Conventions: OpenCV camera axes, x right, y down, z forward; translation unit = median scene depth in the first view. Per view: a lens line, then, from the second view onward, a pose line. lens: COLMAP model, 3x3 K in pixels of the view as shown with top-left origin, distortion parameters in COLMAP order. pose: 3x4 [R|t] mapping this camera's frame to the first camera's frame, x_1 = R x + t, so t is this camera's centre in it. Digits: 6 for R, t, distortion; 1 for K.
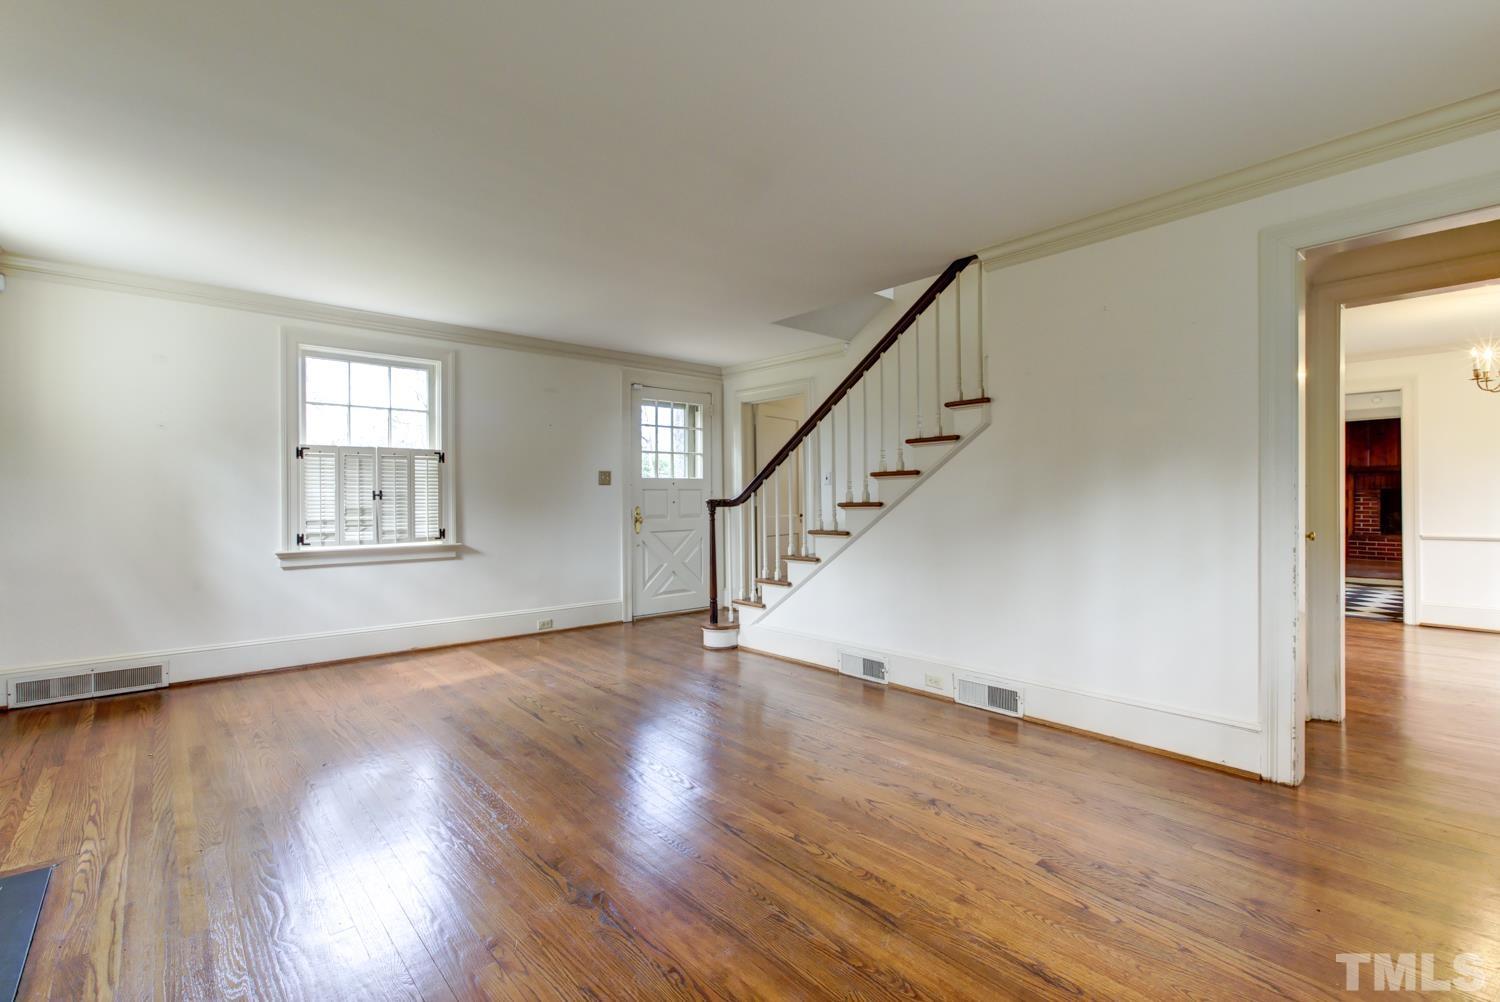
lens RADIAL K [[676.3, 0, 743.1], [0, 676.3, 500.5], [0, 0, 1]] dist [-0.005210, 0.001110]
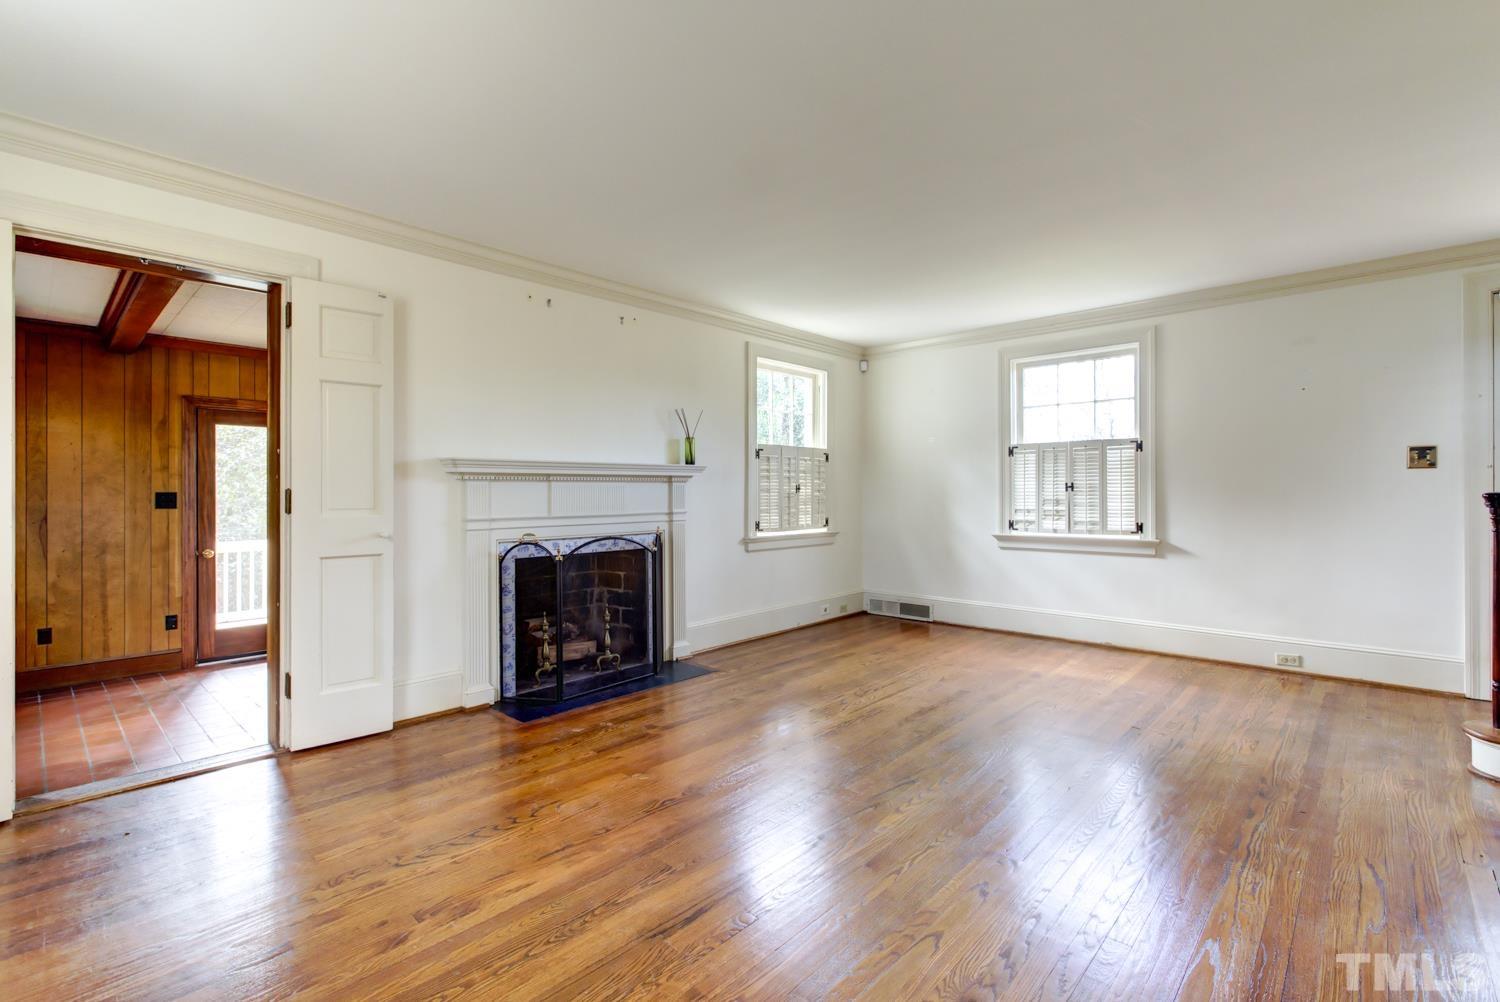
lens RADIAL K [[676.3, 0, 741.9], [0, 676.3, 491.5], [0, 0, 1]] dist [-0.005210, 0.001110]
pose [[0.093111, 0.002655, -0.995652, 0.454141], [-0.000214, 0.999996, 0.002647, -0.003456], [0.995656, -0.000034, 0.093112, 0.396111]]
